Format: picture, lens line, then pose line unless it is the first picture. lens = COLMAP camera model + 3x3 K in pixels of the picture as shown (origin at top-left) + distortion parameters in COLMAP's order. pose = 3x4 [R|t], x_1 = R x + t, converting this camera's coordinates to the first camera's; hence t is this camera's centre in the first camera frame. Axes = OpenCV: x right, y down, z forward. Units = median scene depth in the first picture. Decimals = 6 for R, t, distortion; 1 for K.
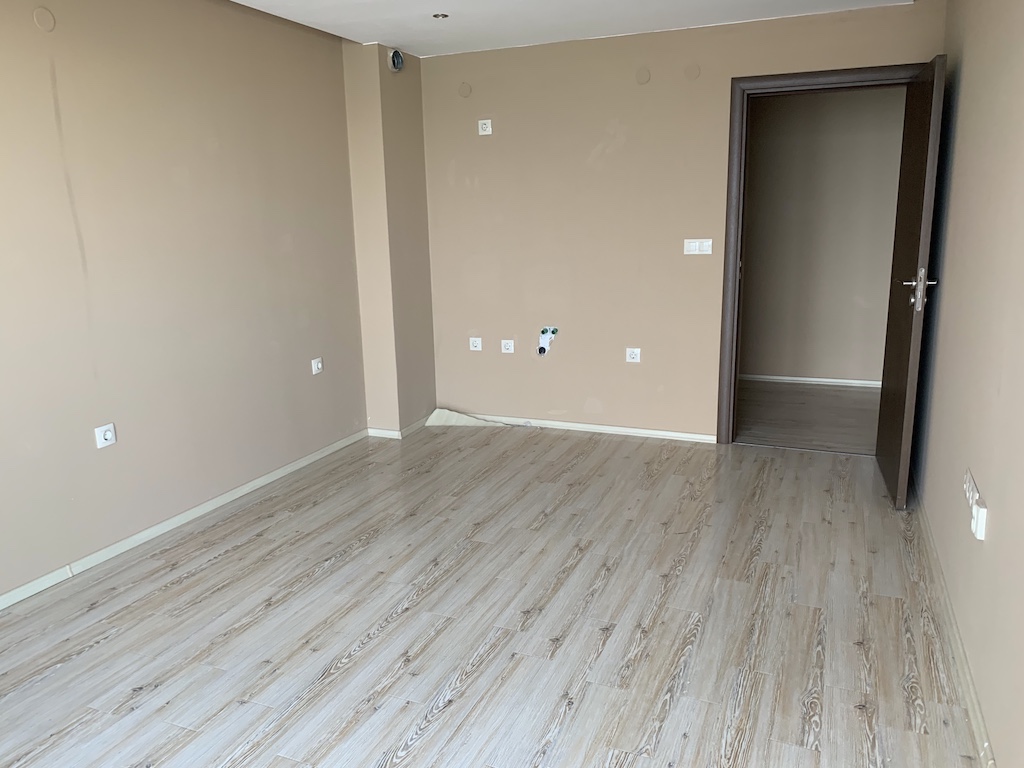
lens RADIAL K [[785.5, 0, 502.4], [0, 785.5, 384.9], [0, 0, 1]] dist [0.144044, -0.274751]
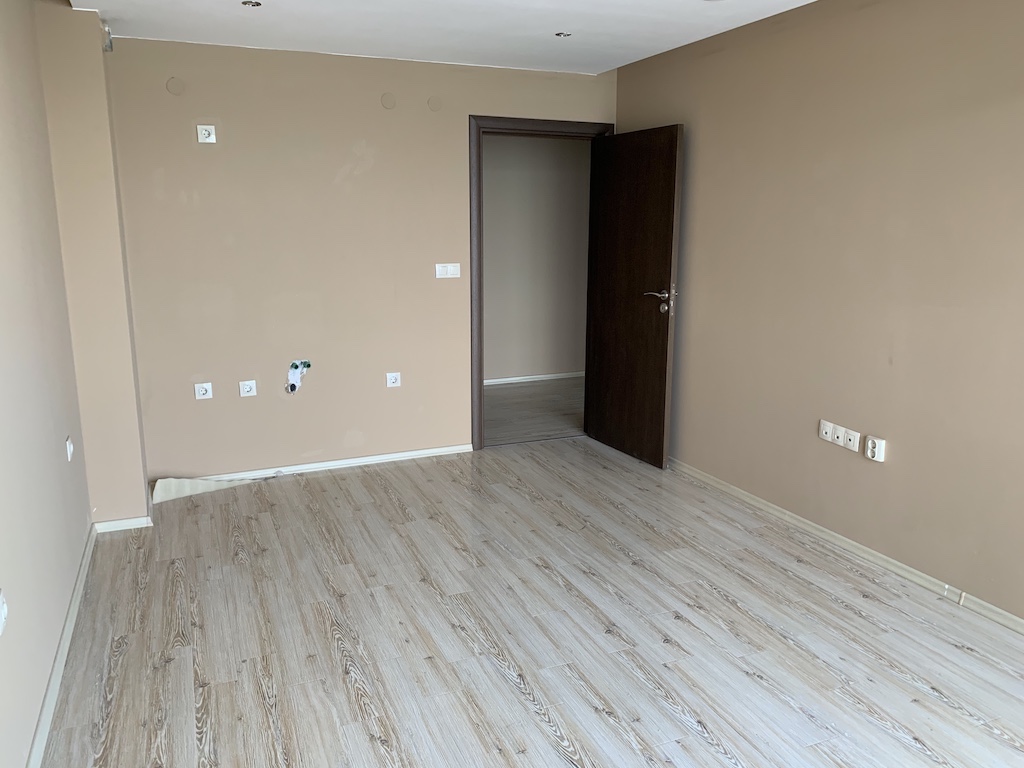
lens RADIAL K [[784.1, 0, 512.0], [0, 784.1, 384.0], [0, 0, 1]] dist [0.032064, -0.011789]
pose [[0.692463, -0.129041, 0.709819, -0.546590], [0.141983, 0.989008, 0.041285, -0.065911], [-0.707344, 0.072194, 0.703173, 0.261893]]
